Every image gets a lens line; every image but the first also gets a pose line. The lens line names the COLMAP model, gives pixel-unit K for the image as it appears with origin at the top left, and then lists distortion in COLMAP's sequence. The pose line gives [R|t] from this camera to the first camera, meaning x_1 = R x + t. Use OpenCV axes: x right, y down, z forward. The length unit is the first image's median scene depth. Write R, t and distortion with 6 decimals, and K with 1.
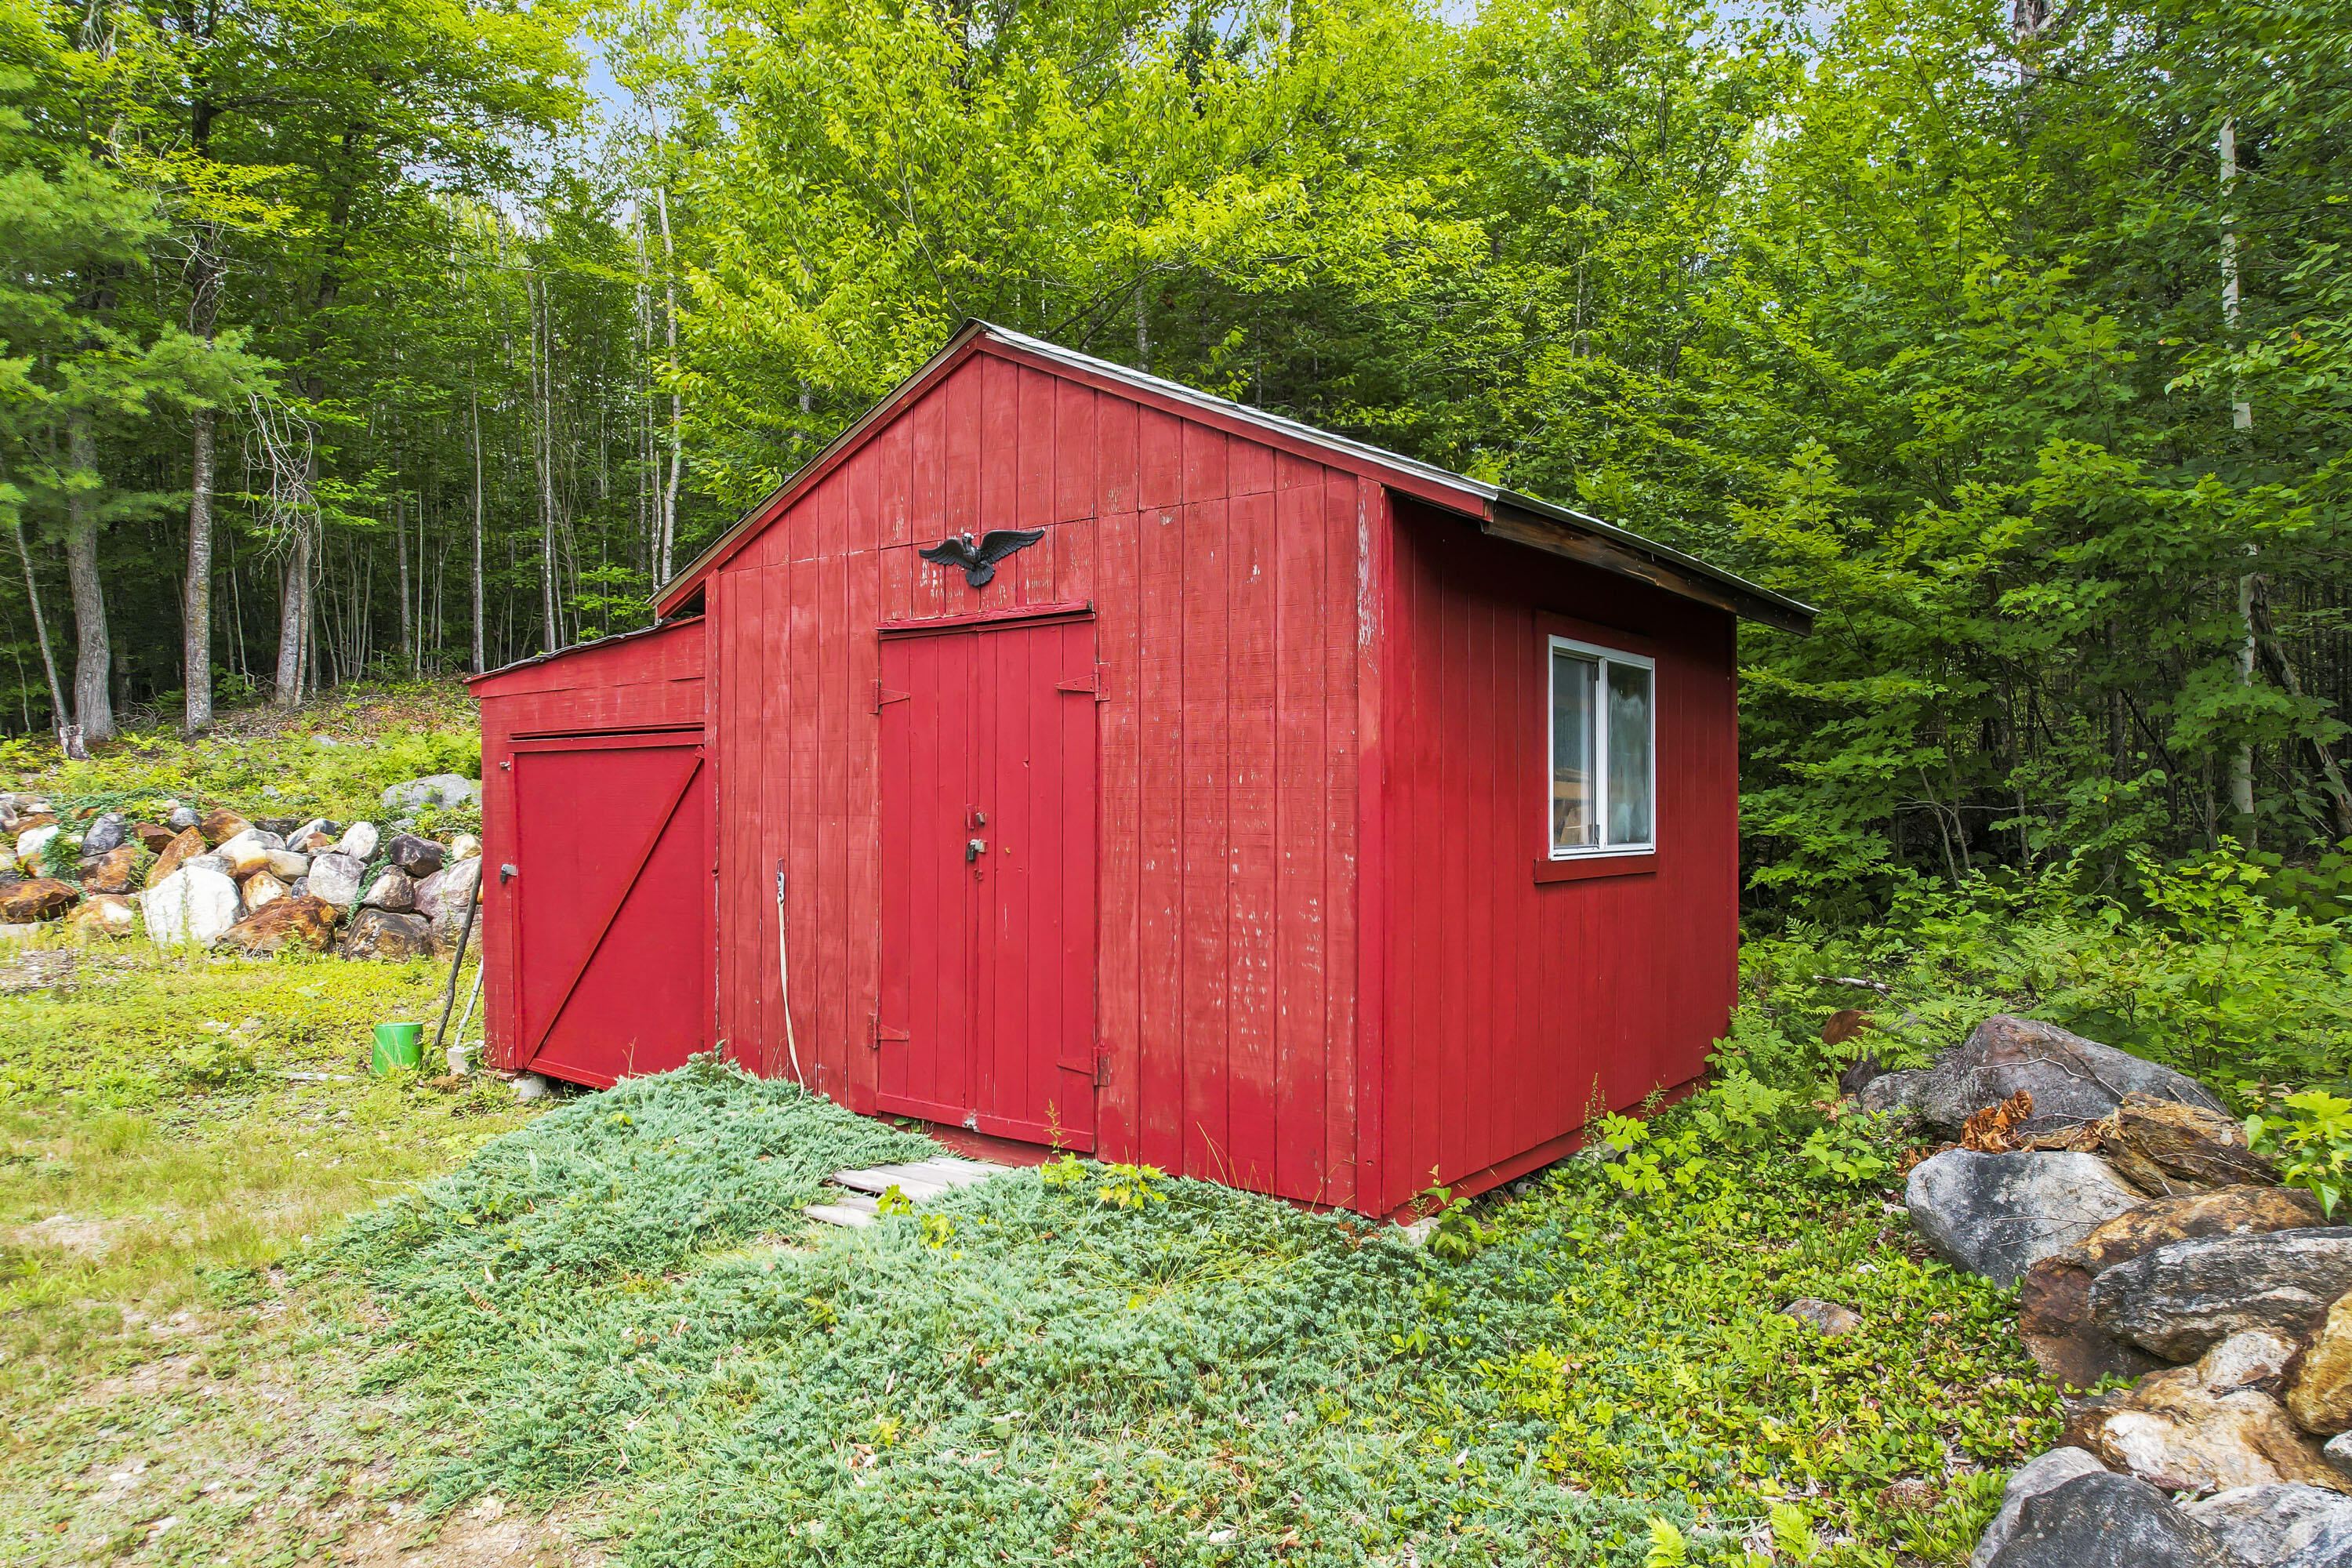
lens RADIAL K [[1434.0, 0, 1176.0], [0, 1434.0, 784.0], [0, 0, 1]] dist [-0.056060, 0.003760]
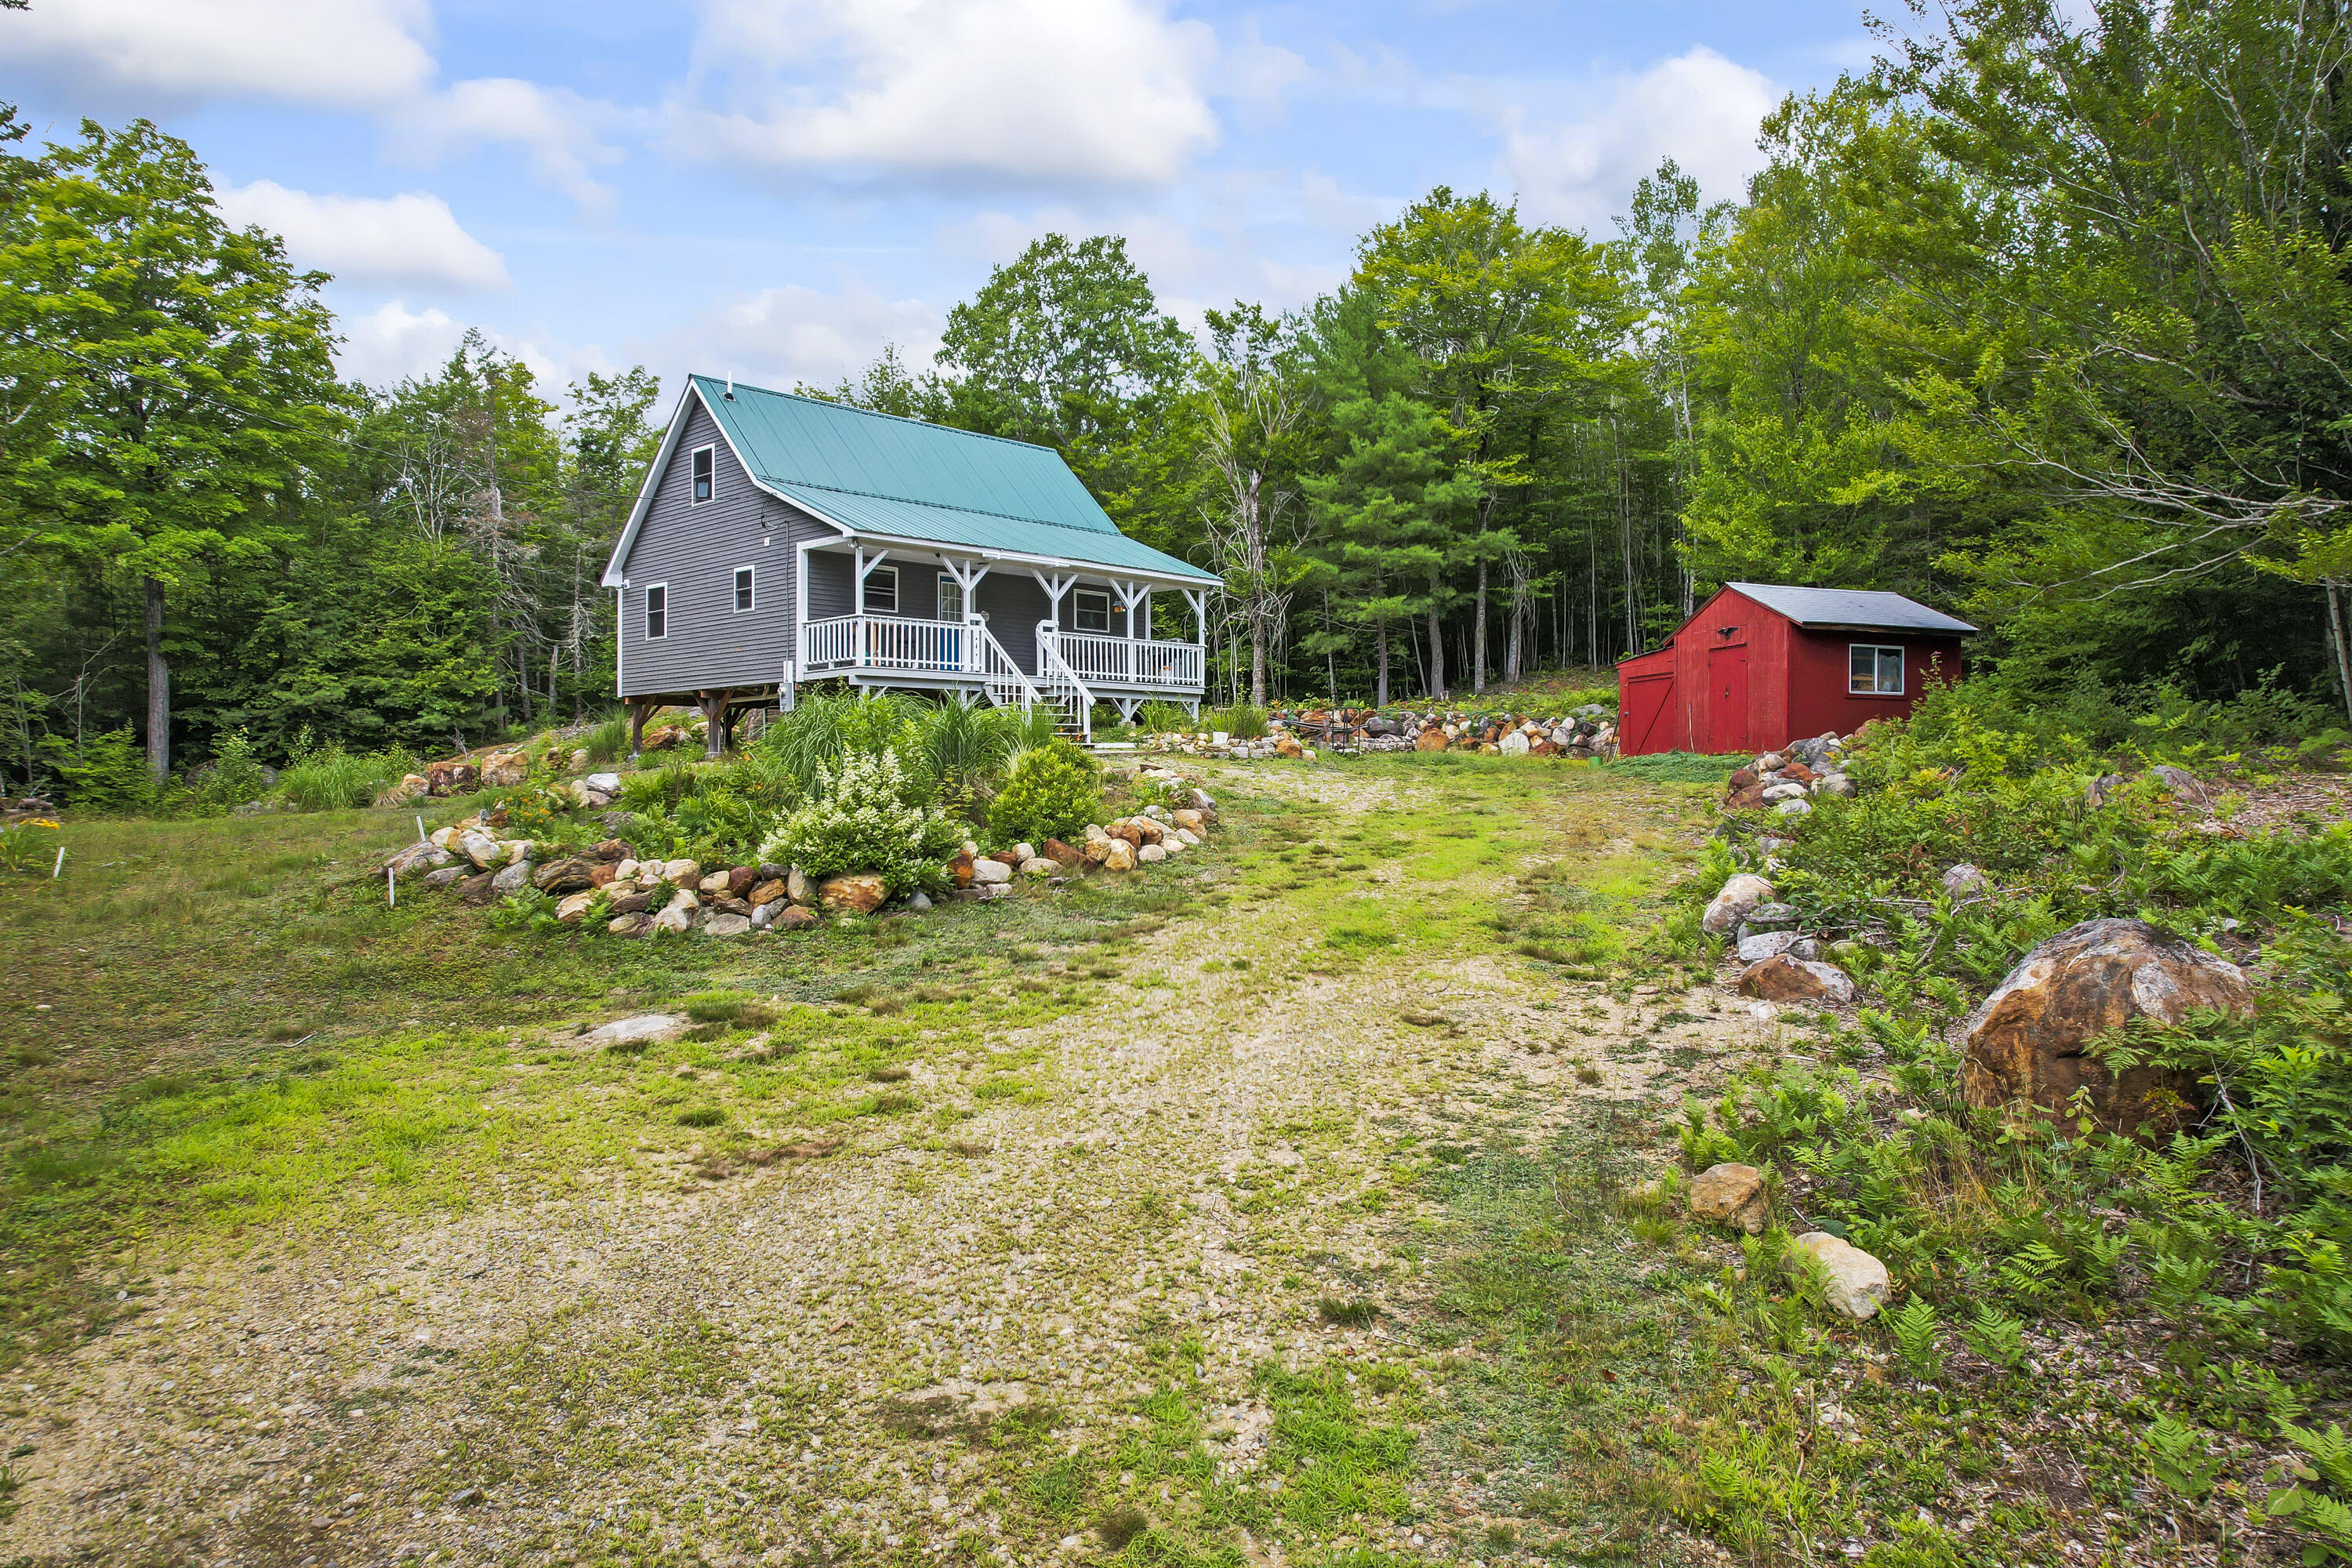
lens RADIAL K [[1434.0, 0, 1176.0], [0, 1434.0, 784.0], [0, 0, 1]] dist [-0.056060, 0.003760]
pose [[0.753997, 0.012565, -0.656757, 0.578709], [-0.007869, 0.999918, 0.010097, 0.112185], [0.656830, -0.002445, 0.754034, -1.367235]]
